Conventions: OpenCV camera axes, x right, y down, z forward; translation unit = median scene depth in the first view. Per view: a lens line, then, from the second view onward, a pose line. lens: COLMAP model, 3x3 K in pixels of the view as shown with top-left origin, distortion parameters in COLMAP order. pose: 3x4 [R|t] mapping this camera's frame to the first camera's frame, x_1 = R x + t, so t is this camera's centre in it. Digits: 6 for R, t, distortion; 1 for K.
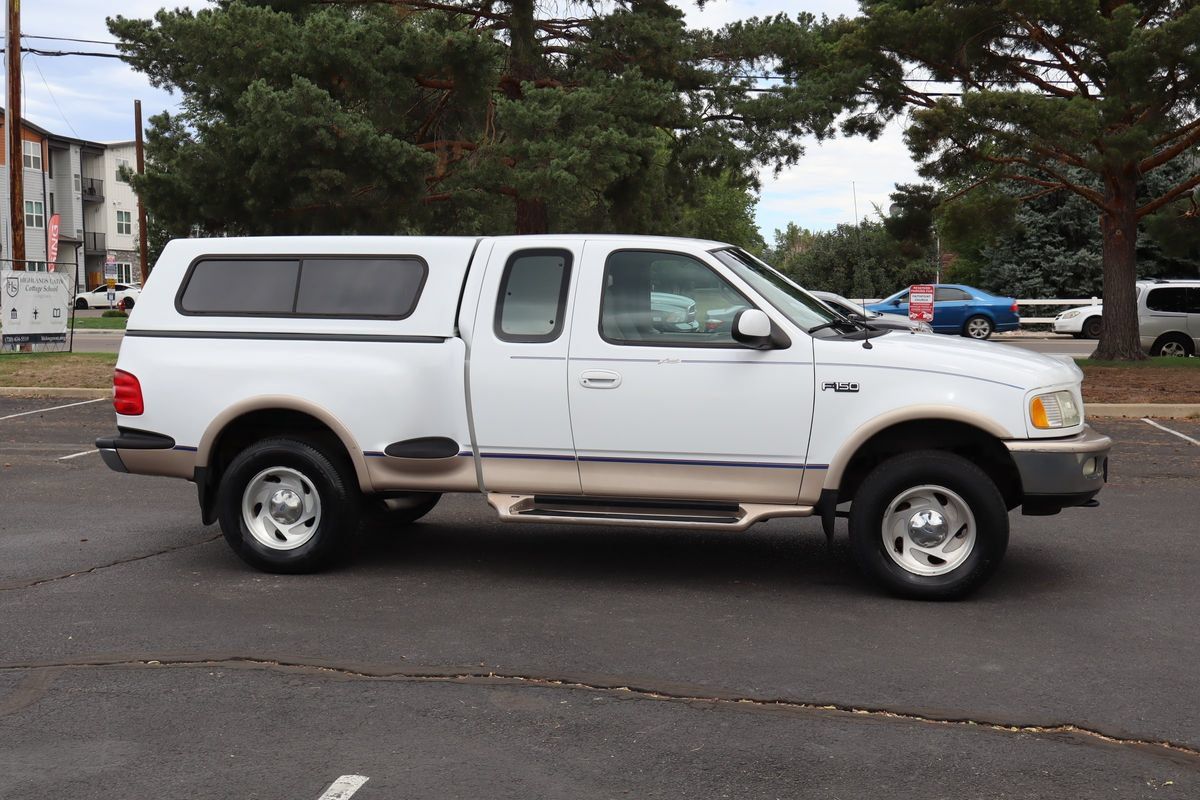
lens RADIAL K [[1349.8, 0, 572.5], [0, 1349.8, 402.9], [0, 0, 1]] dist [0.015109, -0.012239]
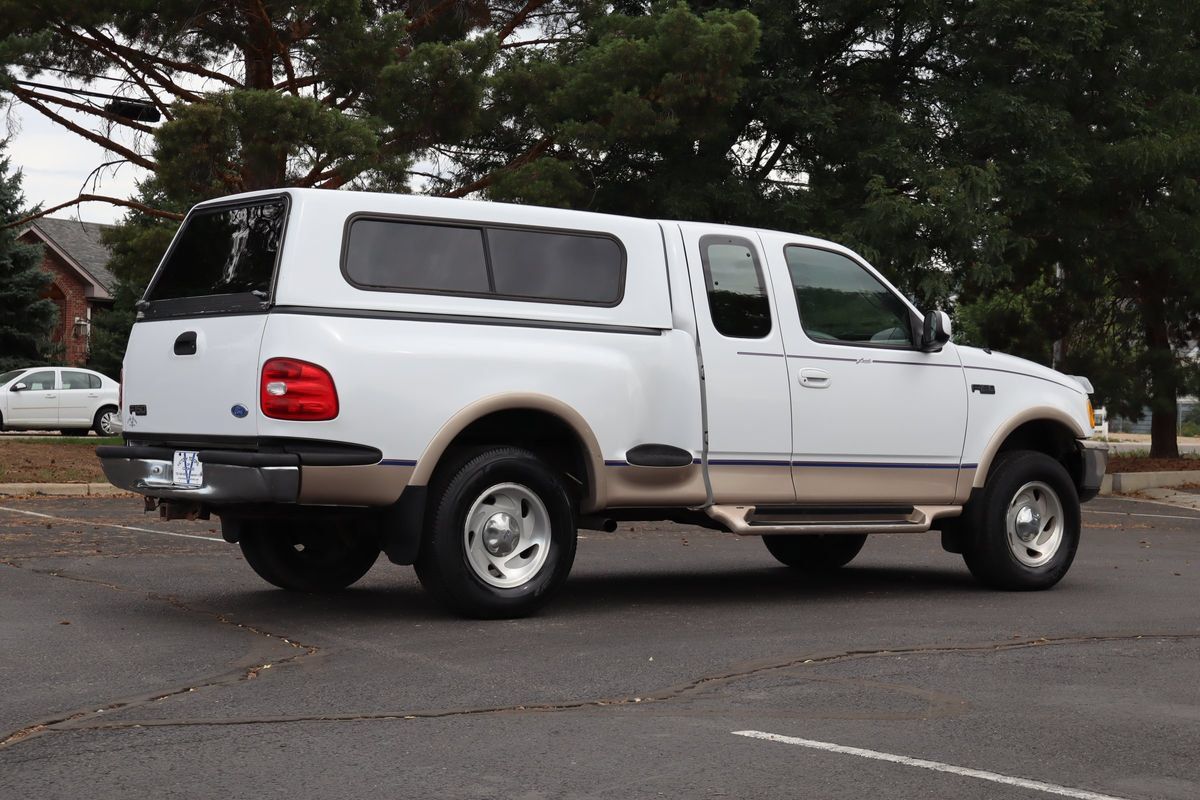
lens RADIAL K [[2114.3, 0, 551.9], [0, 2114.3, 399.7], [0, 0, 1]] dist [0.022367, -0.107898]
pose [[0.668479, 0.019077, 0.743486, -1.143265], [0.041482, 0.997158, -0.062884, 0.078799], [-0.742573, 0.072878, 0.665788, 0.146450]]
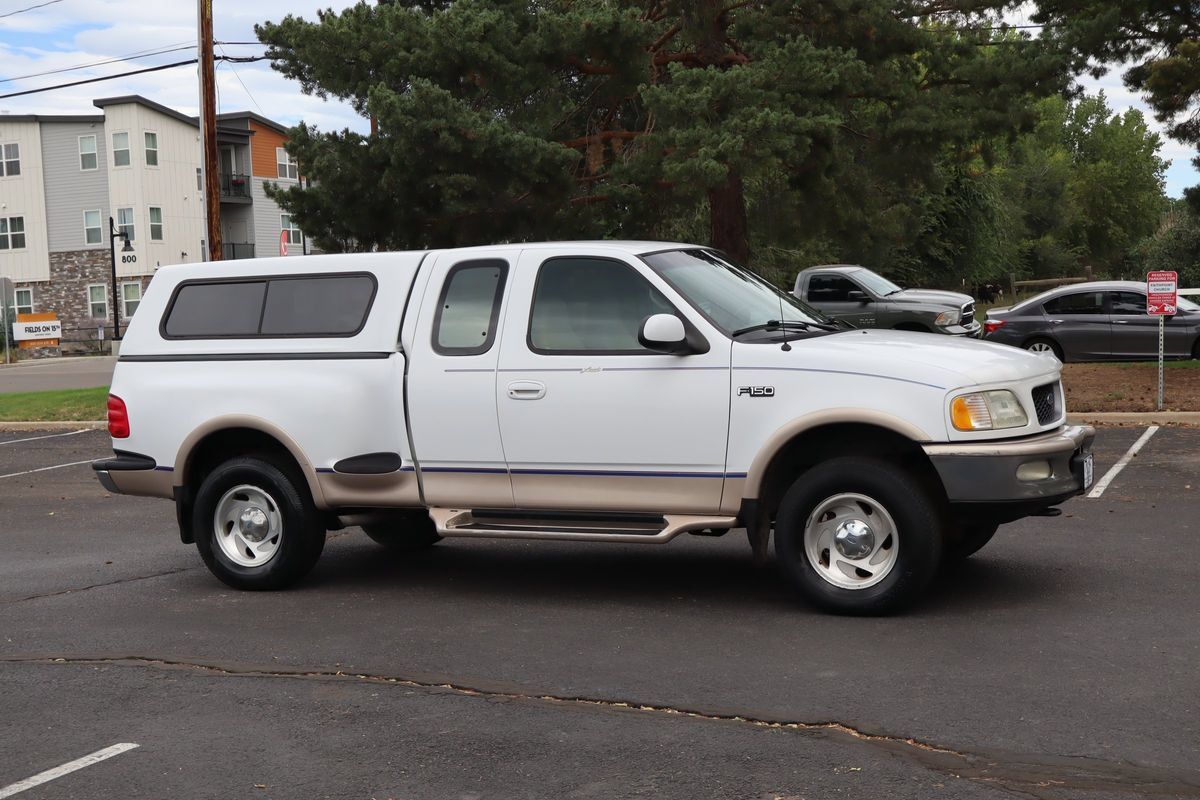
lens RADIAL K [[1653.5, 0, 561.4], [0, 1653.5, 399.0], [0, 0, 1]] dist [0.019546, -0.153771]
pose [[0.971434, -0.025190, -0.235969, 0.314468], [0.020213, 0.999520, -0.023486, 0.016788], [0.236448, 0.018045, 0.971477, -0.158041]]
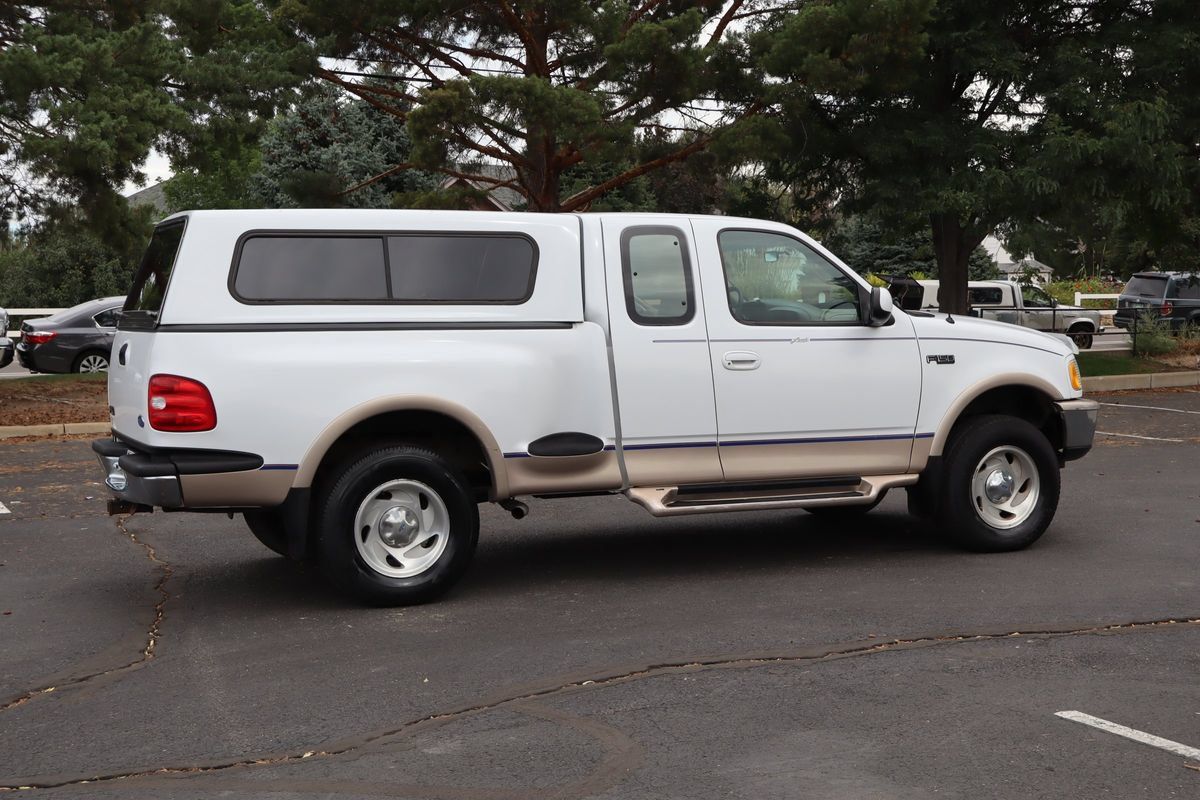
lens RADIAL K [[1653.5, 0, 561.4], [0, 1653.5, 399.0], [0, 0, 1]] dist [0.019546, -0.153771]
pose [[0.822016, -0.044574, 0.567718, -0.728696], [0.059225, 0.998217, -0.007379, 0.010601], [-0.566377, 0.039689, 0.823190, 0.087749]]
